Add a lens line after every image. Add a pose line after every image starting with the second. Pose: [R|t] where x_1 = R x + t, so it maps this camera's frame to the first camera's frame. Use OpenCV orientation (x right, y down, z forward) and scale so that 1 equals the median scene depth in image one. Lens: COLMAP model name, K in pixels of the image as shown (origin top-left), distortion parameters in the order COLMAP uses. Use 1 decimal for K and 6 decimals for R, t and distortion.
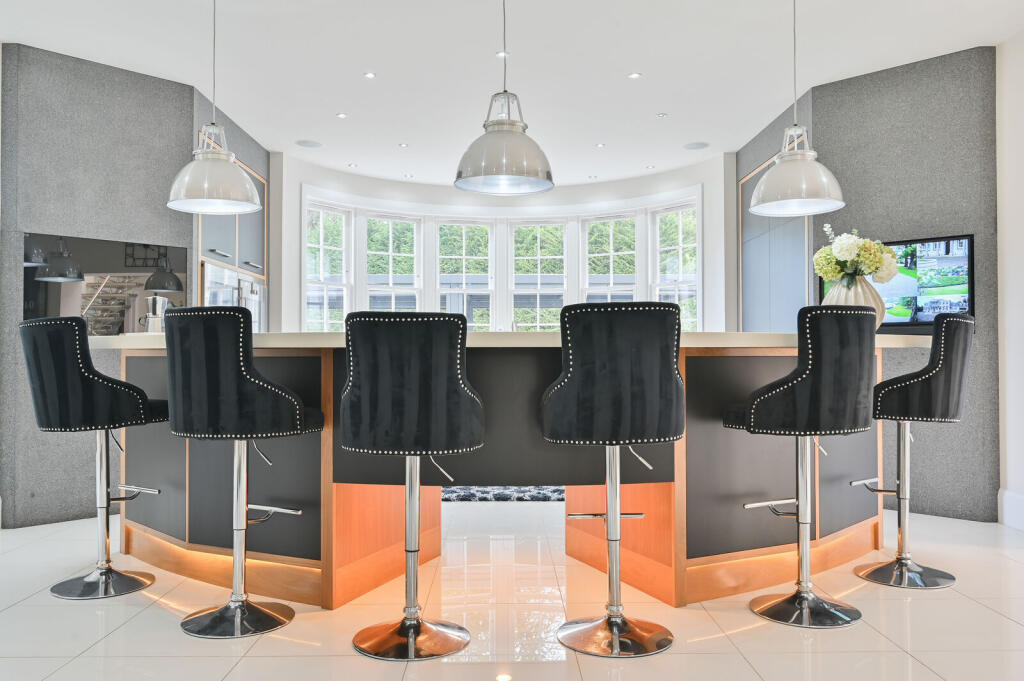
lens RADIAL K [[781.2, 0, 511.6], [0, 781.2, 338.8], [0, 0, 1]] dist [-0.015449, 0.011327]
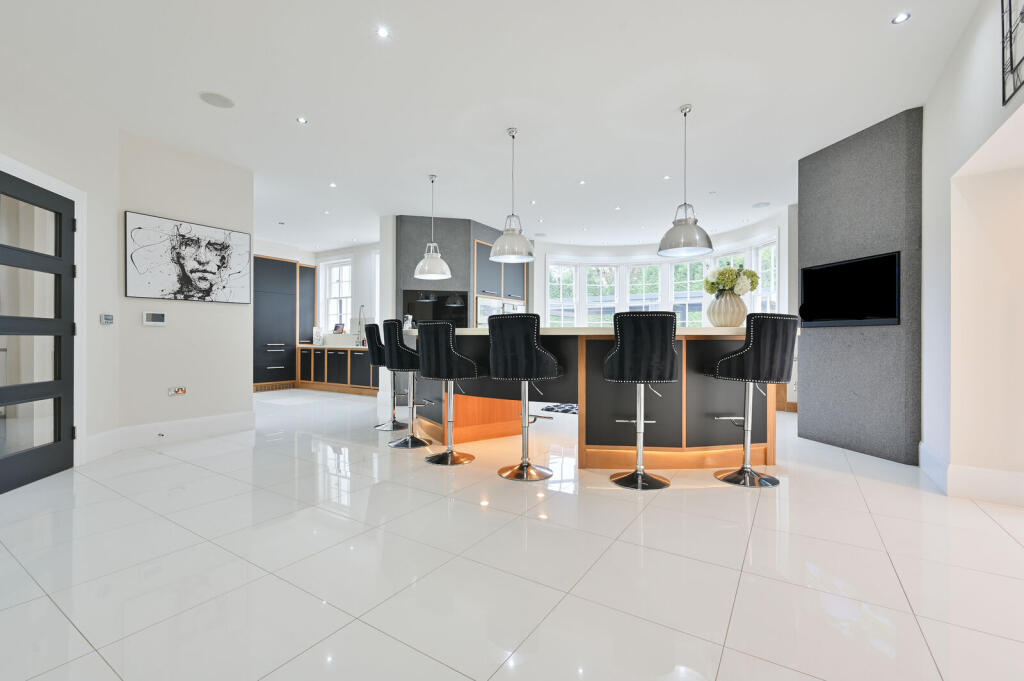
lens RADIAL K [[442.4, 0, 513.1], [0, 442.4, 342.3], [0, 0, 1]] dist [0.000771, -0.000169]
pose [[0.838615, 0.008199, -0.544663, 0.450262], [0.006297, 0.999674, 0.024743, 0.000237], [0.544688, -0.024179, 0.838290, -0.013476]]
